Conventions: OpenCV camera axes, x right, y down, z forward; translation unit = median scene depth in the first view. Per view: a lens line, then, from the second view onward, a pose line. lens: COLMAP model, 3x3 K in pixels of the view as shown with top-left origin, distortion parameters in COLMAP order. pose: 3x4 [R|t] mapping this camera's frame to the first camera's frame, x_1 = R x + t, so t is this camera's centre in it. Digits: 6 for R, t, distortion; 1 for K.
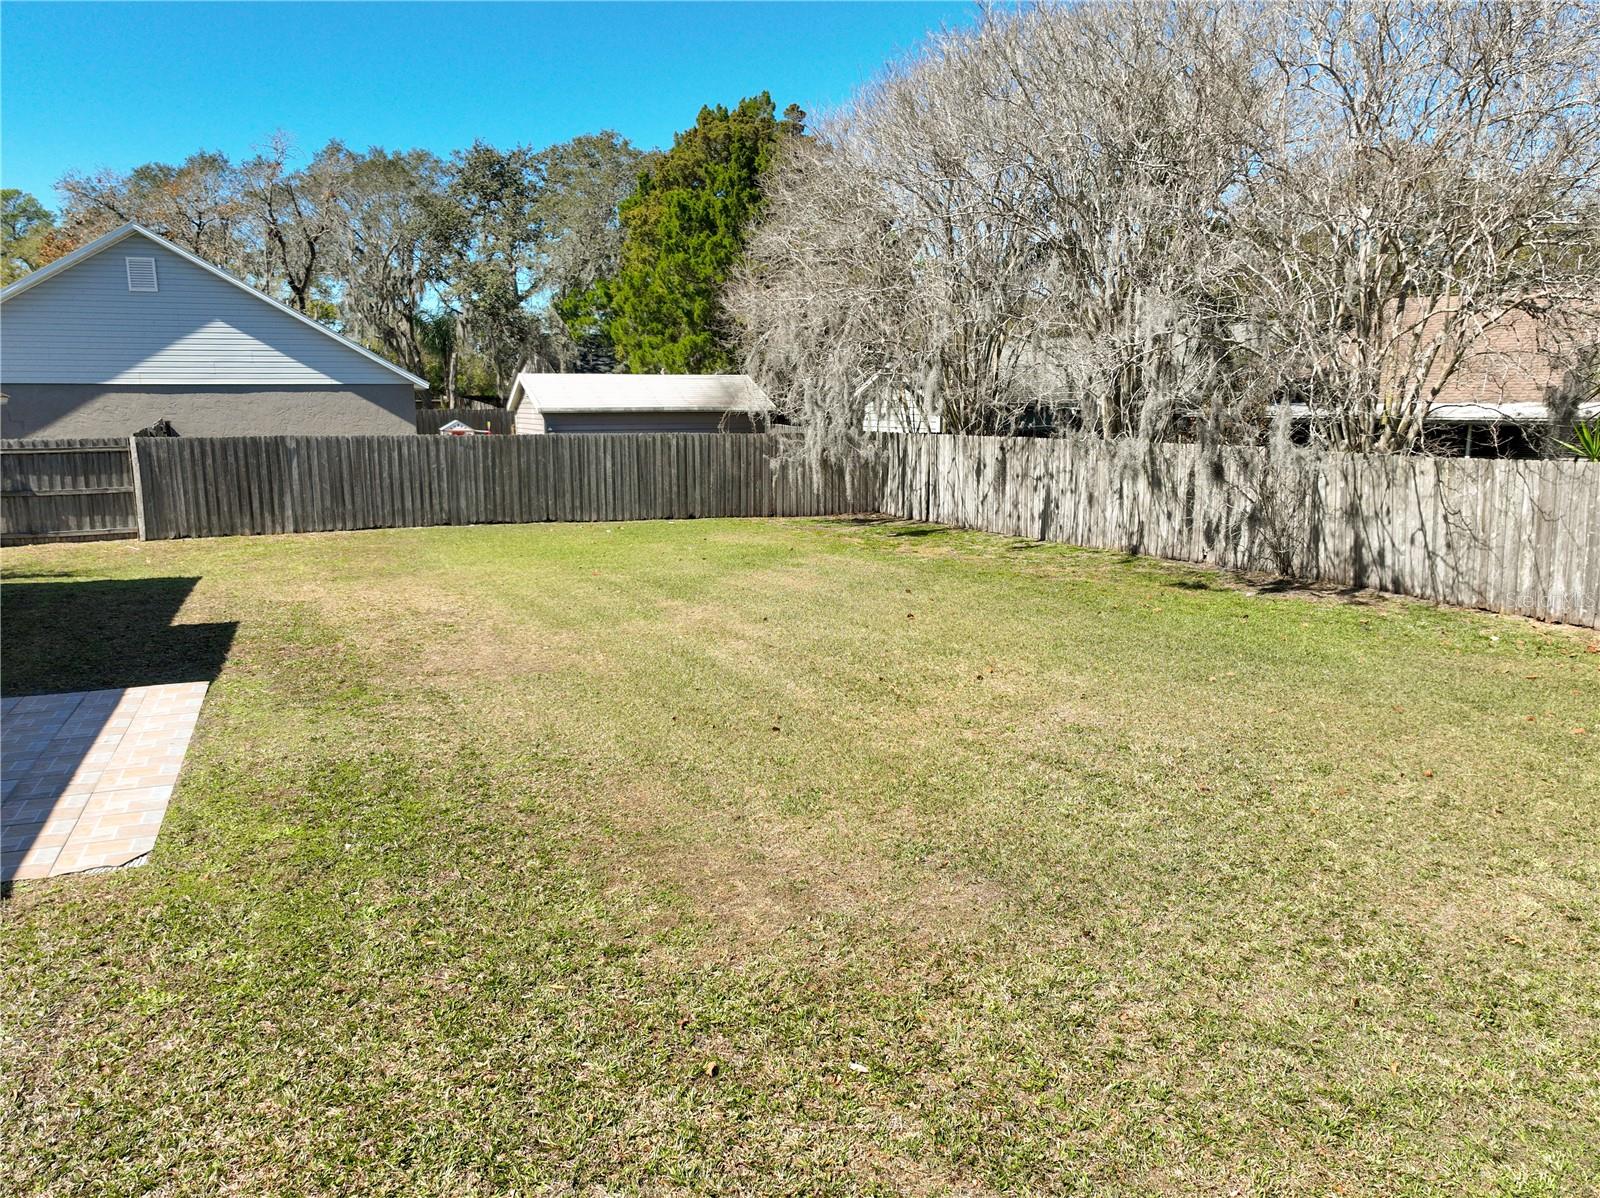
lens RADIAL K [[1123.4, 0, 797.5], [0, 1123.4, 599.9], [0, 0, 1]] dist [-0.000673, -0.000577]
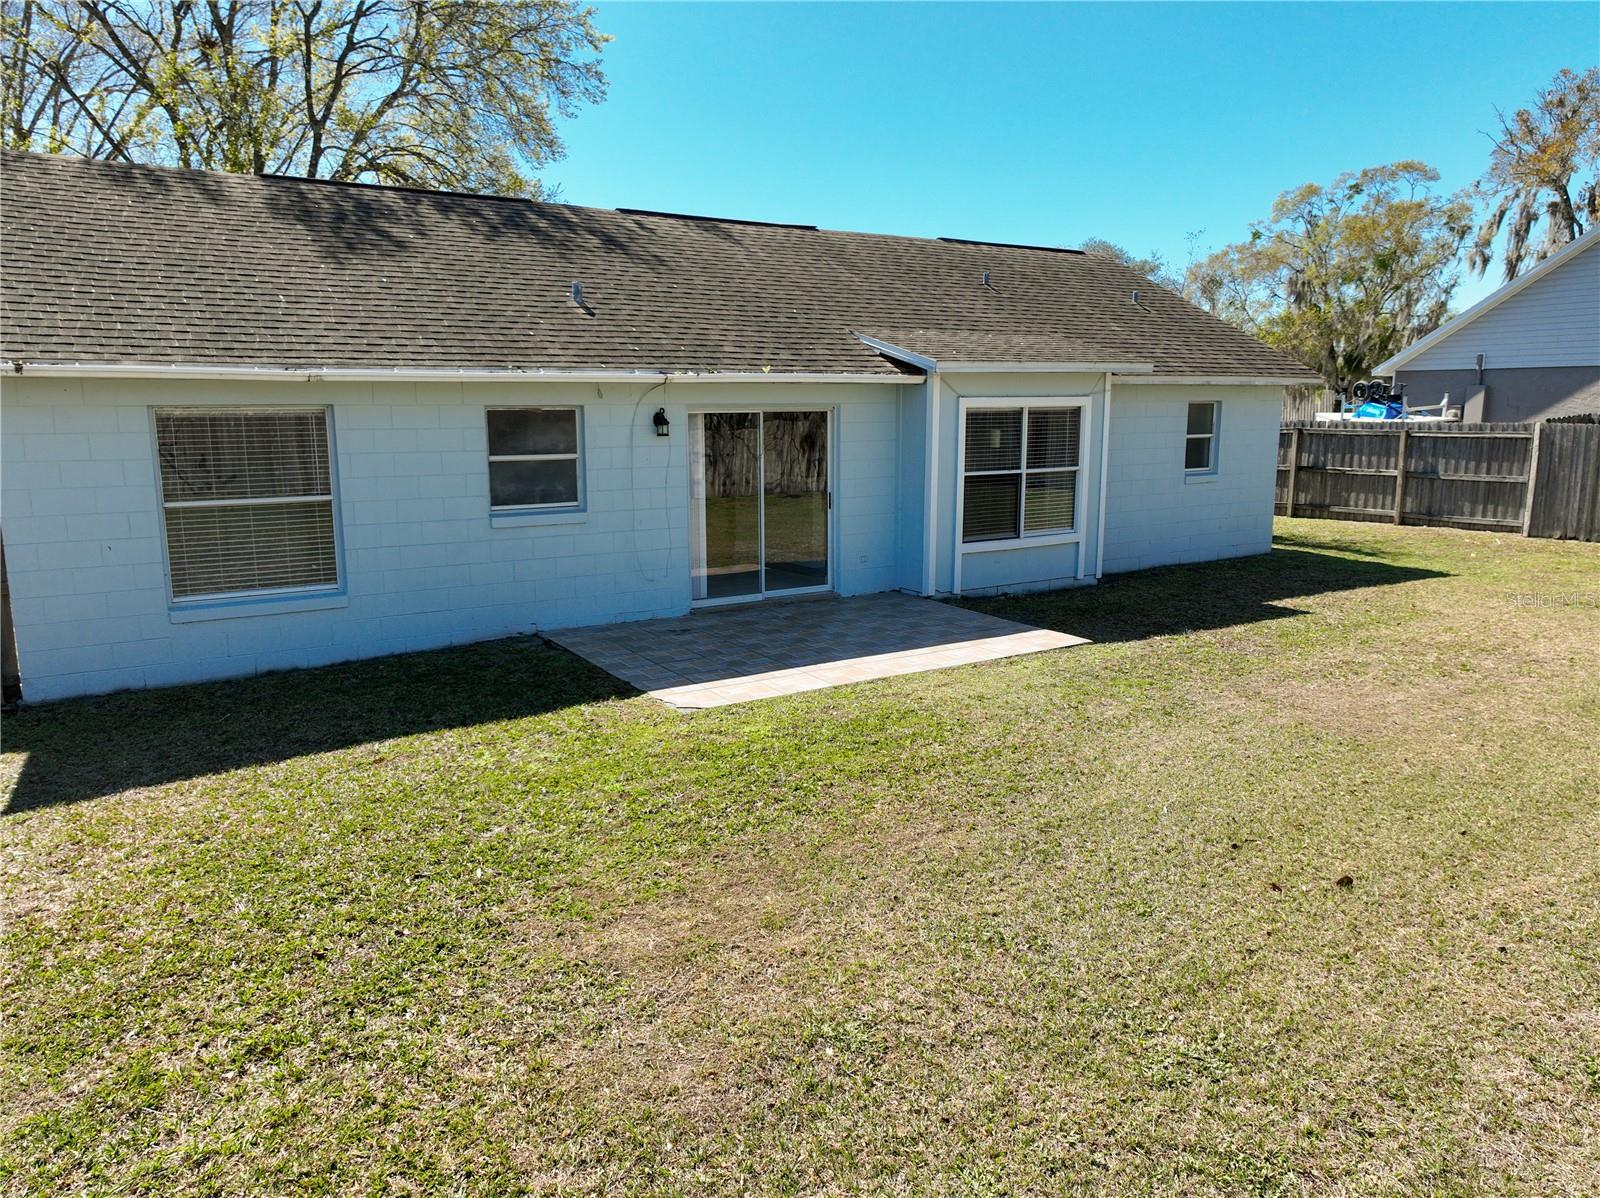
lens RADIAL K [[1123.4, 0, 797.8], [0, 1123.4, 599.0], [0, 0, 1]] dist [-0.000673, -0.000577]
pose [[0.141230, 0.171675, -0.974978, 0.235215], [-0.168215, 0.974689, 0.147258, -0.038629], [0.975581, 0.143209, 0.166534, 0.282377]]
